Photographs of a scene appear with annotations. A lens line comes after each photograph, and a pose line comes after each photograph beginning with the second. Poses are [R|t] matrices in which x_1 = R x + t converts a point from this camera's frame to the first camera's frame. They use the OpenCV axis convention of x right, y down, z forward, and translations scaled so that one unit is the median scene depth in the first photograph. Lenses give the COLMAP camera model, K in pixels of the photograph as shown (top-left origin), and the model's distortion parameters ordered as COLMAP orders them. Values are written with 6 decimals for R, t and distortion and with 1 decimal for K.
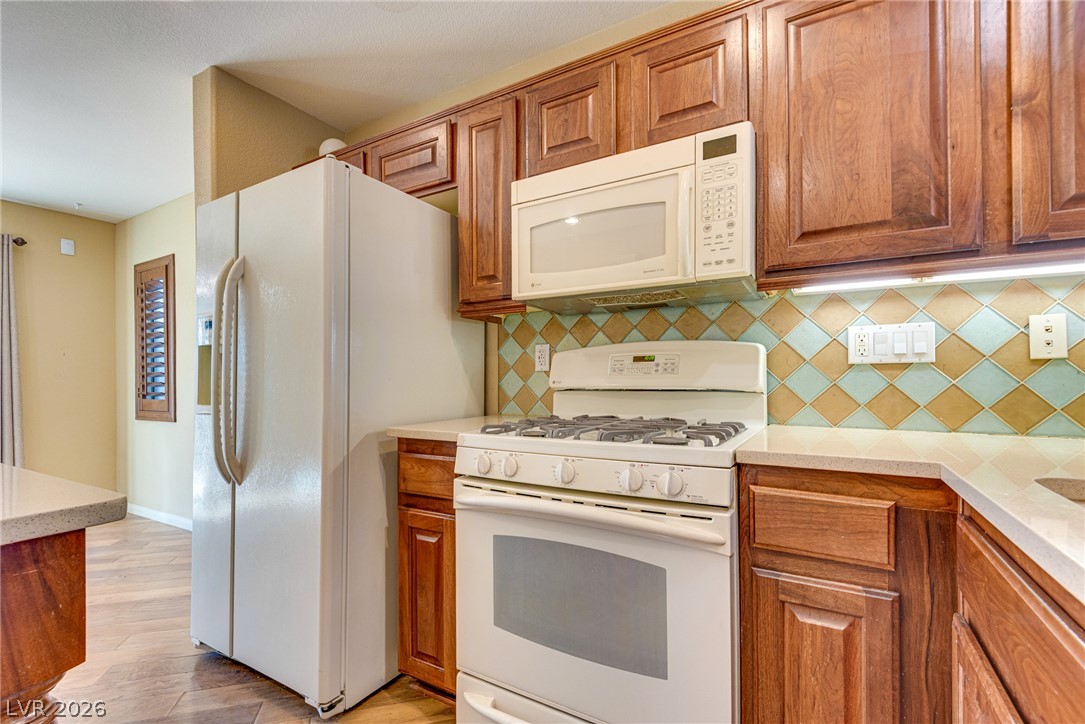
lens RADIAL K [[489.1, 0, 541.6], [0, 489.1, 379.1], [0, 0, 1]] dist [0.017816, -0.011464]
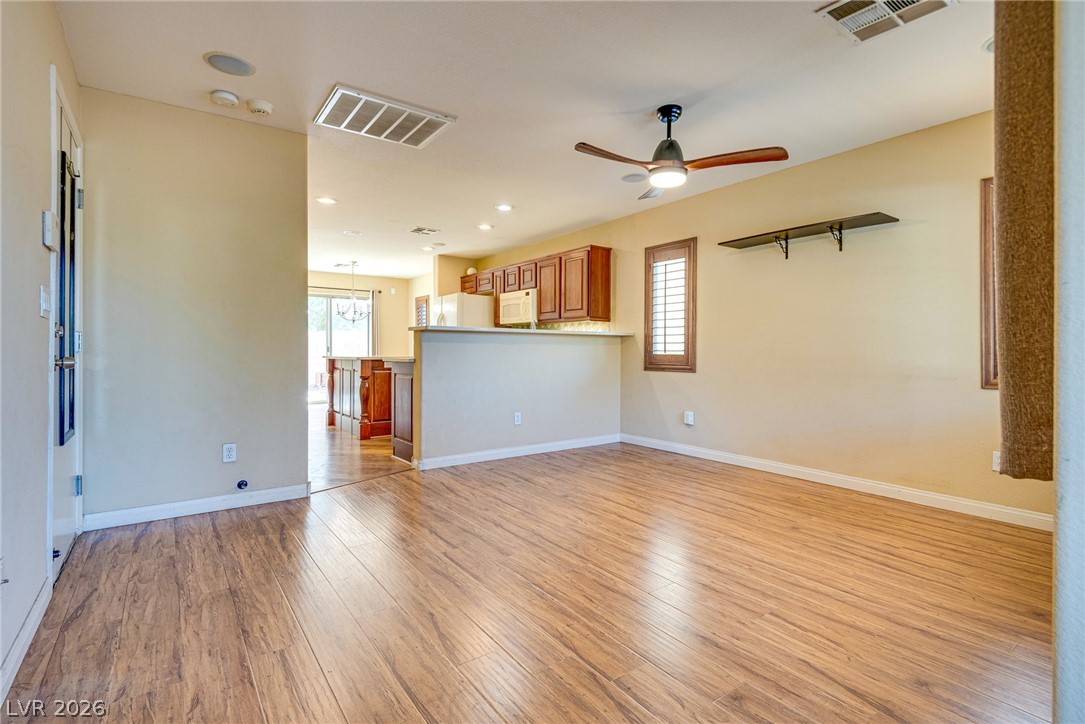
lens RADIAL K [[517.2, 0, 566.0], [0, 517.2, 368.7], [0, 0, 1]] dist [0.032160, -0.002386]
pose [[0.926677, 0.019207, -0.375369, 2.557345], [-0.005233, 0.999256, 0.038212, 0.044924], [0.375823, -0.033446, 0.926088, -3.411945]]
